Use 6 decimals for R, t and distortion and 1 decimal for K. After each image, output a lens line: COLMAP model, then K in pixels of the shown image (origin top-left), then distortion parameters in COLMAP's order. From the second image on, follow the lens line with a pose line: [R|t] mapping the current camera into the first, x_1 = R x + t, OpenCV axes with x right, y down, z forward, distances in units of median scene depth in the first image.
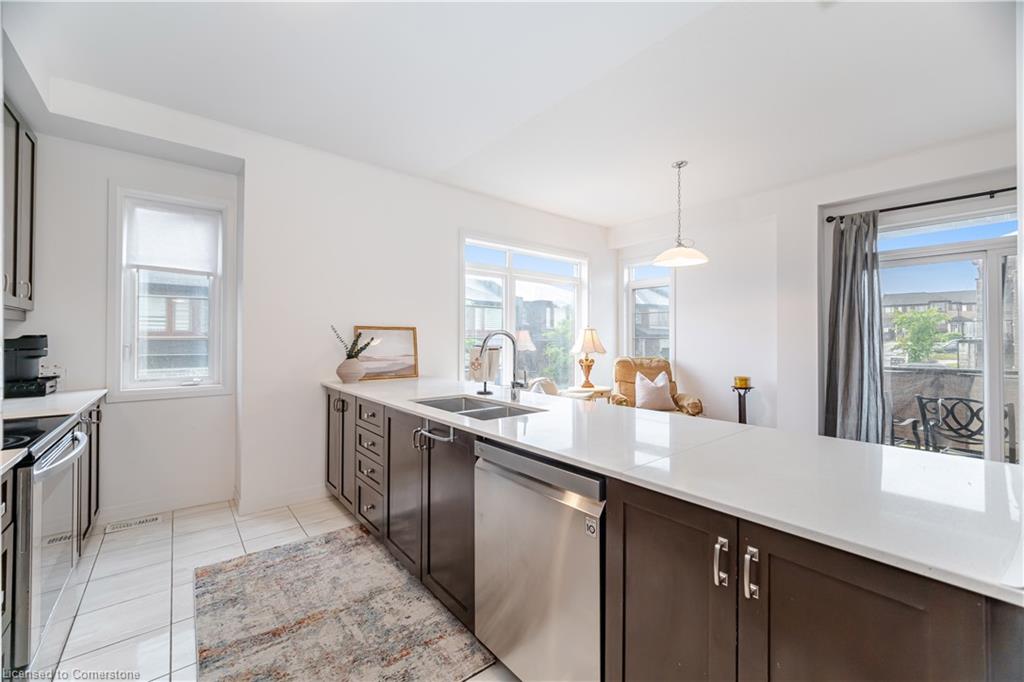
lens RADIAL K [[409.7, 0, 510.1], [0, 409.7, 335.3], [0, 0, 1]] dist [-0.003294, 0.000201]
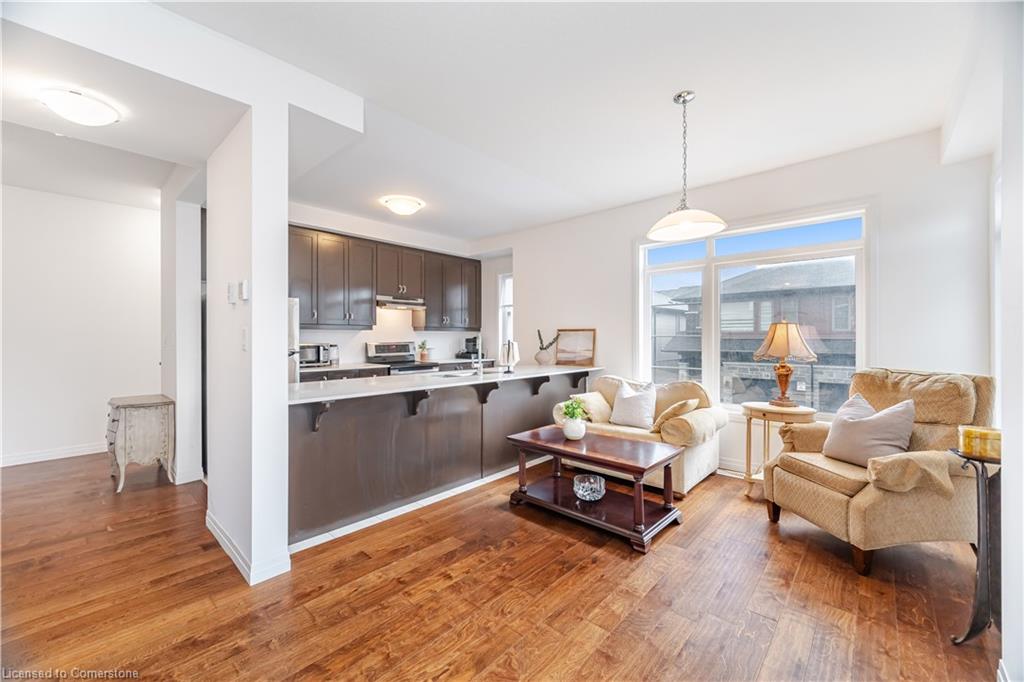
lens RADIAL K [[409.7, 0, 508.3], [0, 409.7, 337.3], [0, 0, 1]] dist [-0.003294, 0.000201]
pose [[0.137767, -0.003654, -0.990458, 1.321124], [0.011996, 0.999926, -0.002021, 0.008612], [0.990392, -0.011603, 0.137801, 0.706726]]
